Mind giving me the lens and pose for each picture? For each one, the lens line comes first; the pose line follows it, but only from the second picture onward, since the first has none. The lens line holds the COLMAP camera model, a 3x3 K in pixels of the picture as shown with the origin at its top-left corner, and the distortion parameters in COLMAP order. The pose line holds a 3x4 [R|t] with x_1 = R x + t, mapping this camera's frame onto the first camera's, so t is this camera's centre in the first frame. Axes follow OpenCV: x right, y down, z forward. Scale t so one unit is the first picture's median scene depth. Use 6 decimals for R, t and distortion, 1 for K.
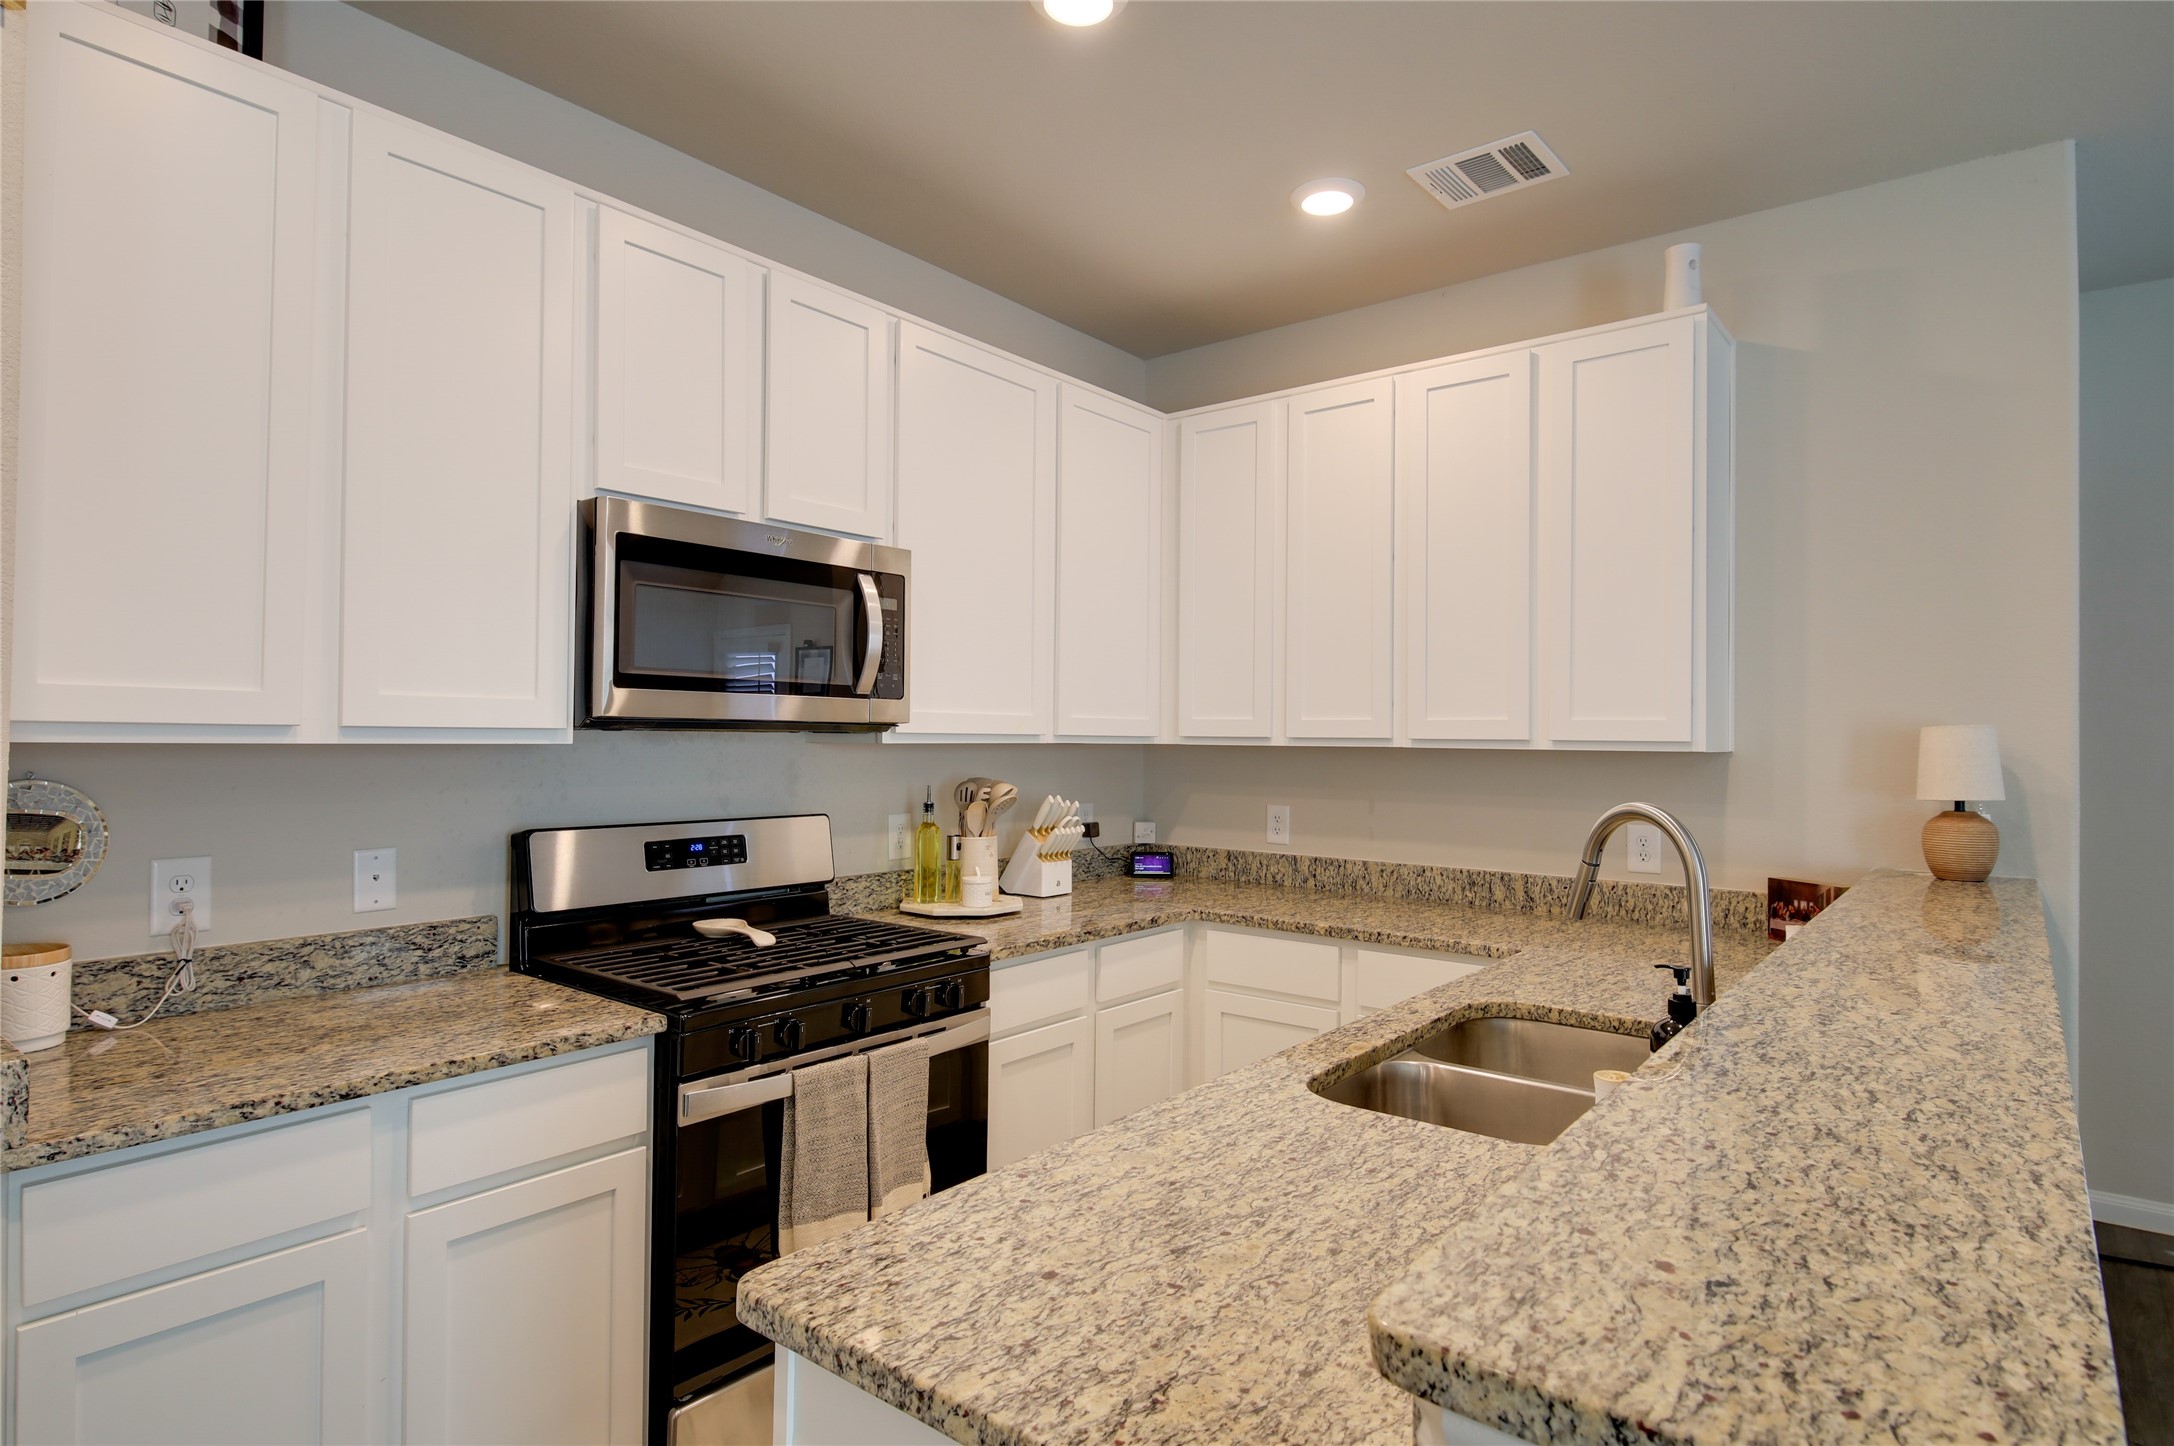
lens RADIAL K [[1154.4, 0, 1101.4], [0, 1154.4, 722.4], [0, 0, 1]] dist [0.011137, -0.011713]
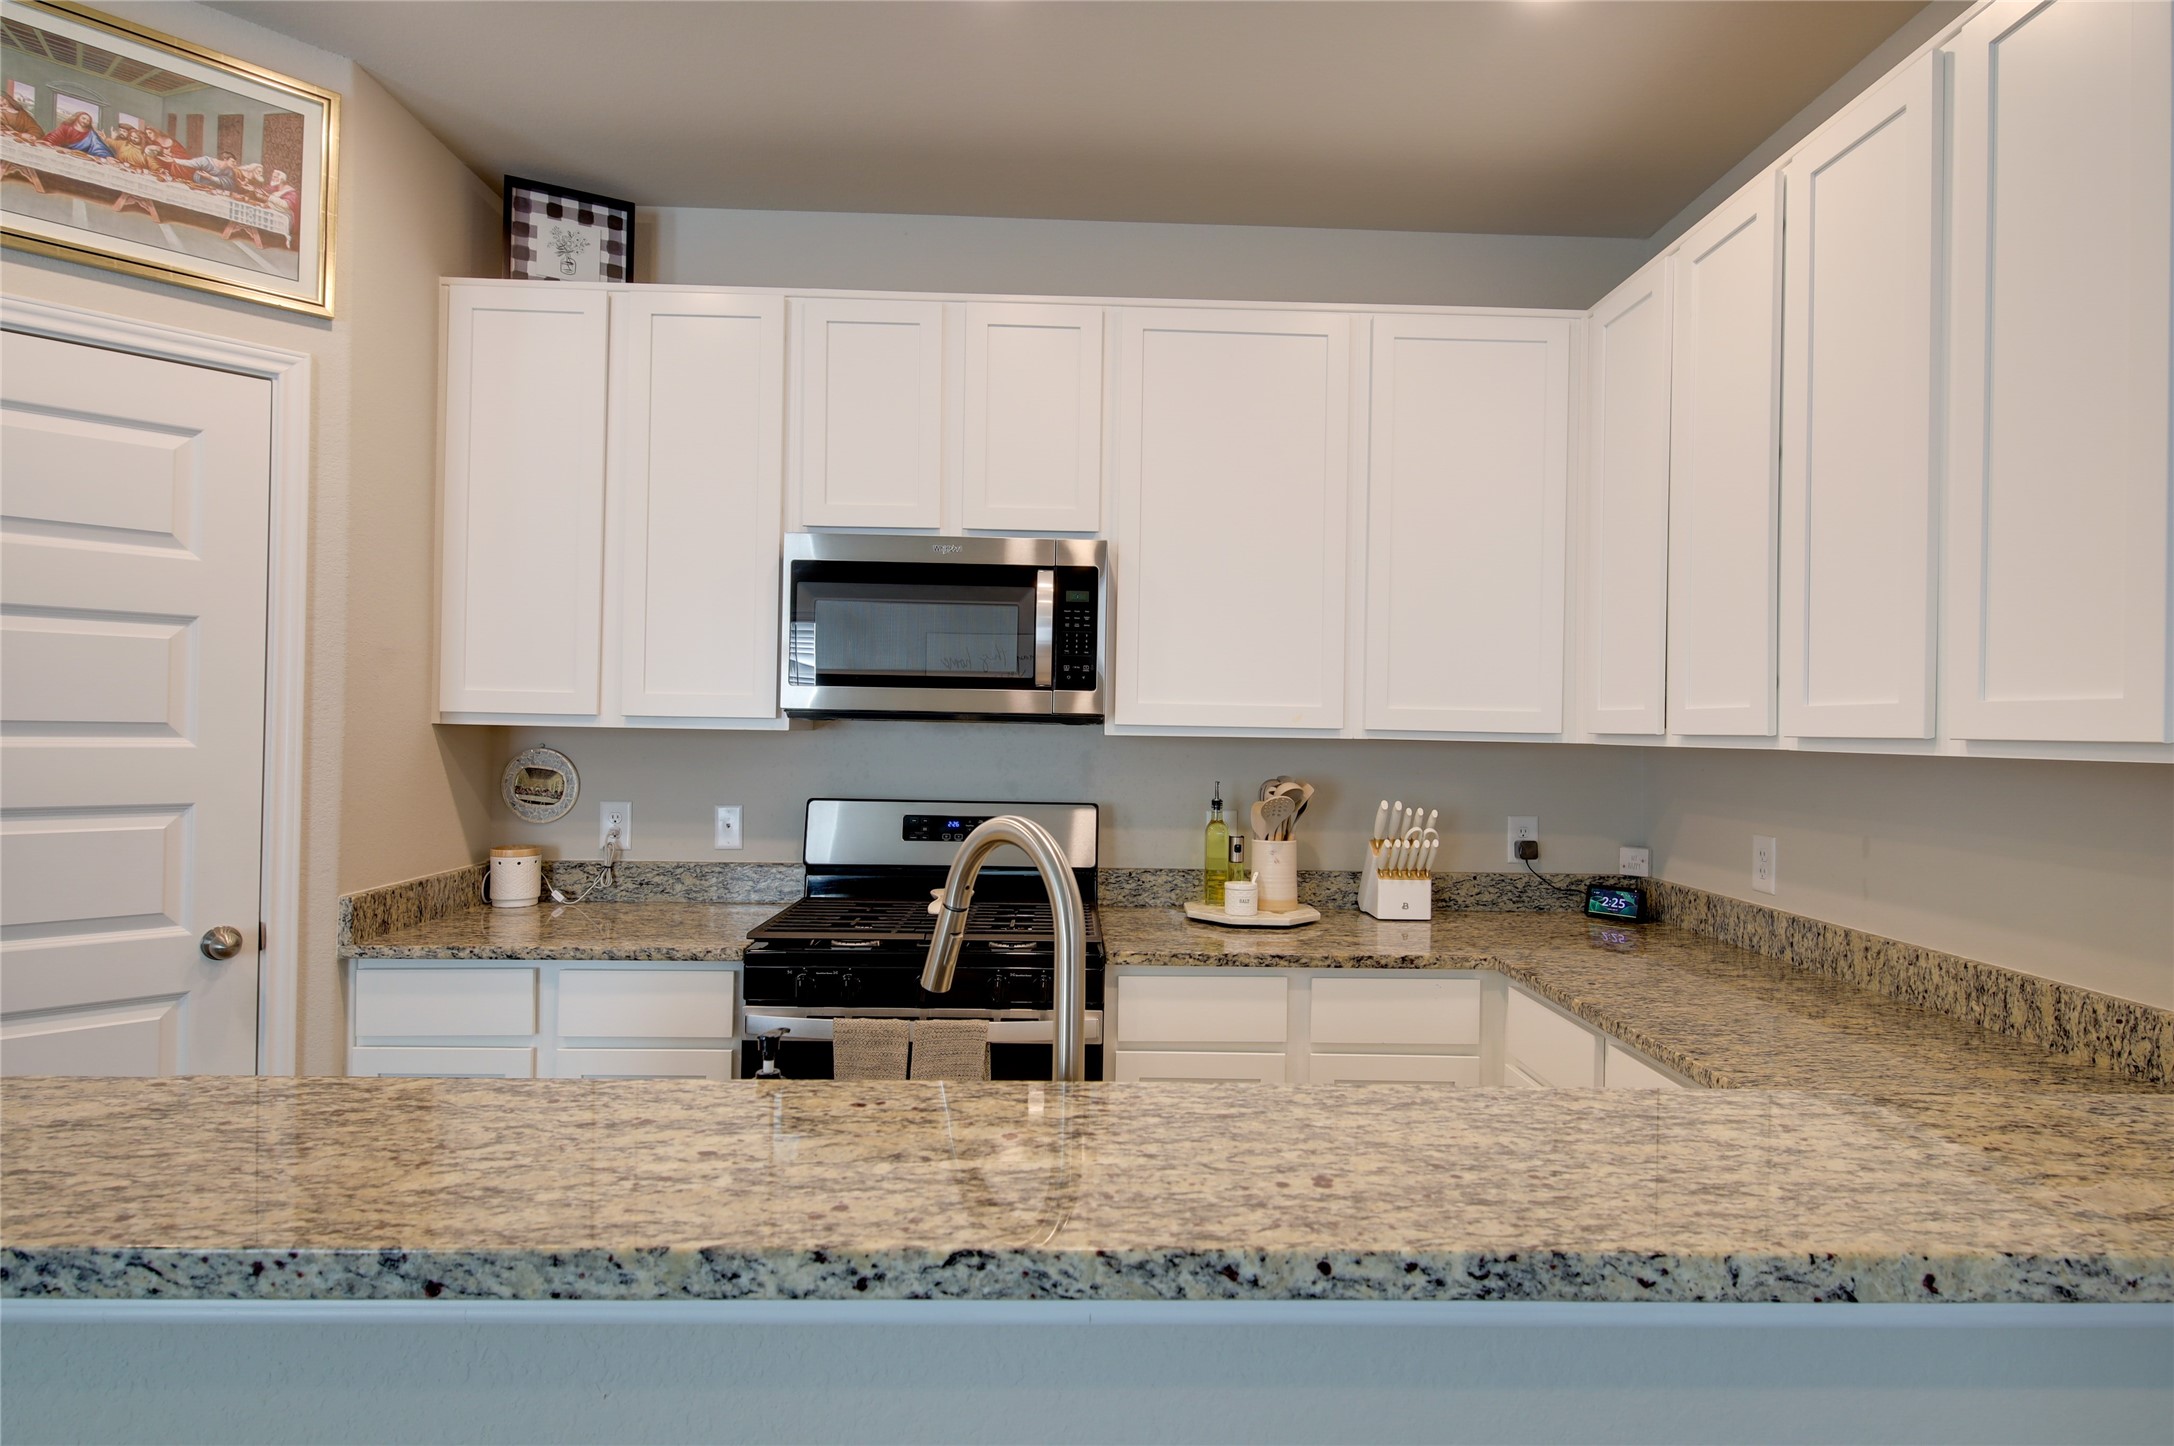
lens RADIAL K [[1162.6, 0, 1094.3], [0, 1162.6, 721.1], [0, 0, 1]] dist [0.012454, -0.011234]
pose [[0.642859, -0.002647, -0.765980, 0.566593], [-0.001780, 0.999986, -0.004949, 0.010840], [0.765983, 0.004545, 0.642845, 0.335885]]
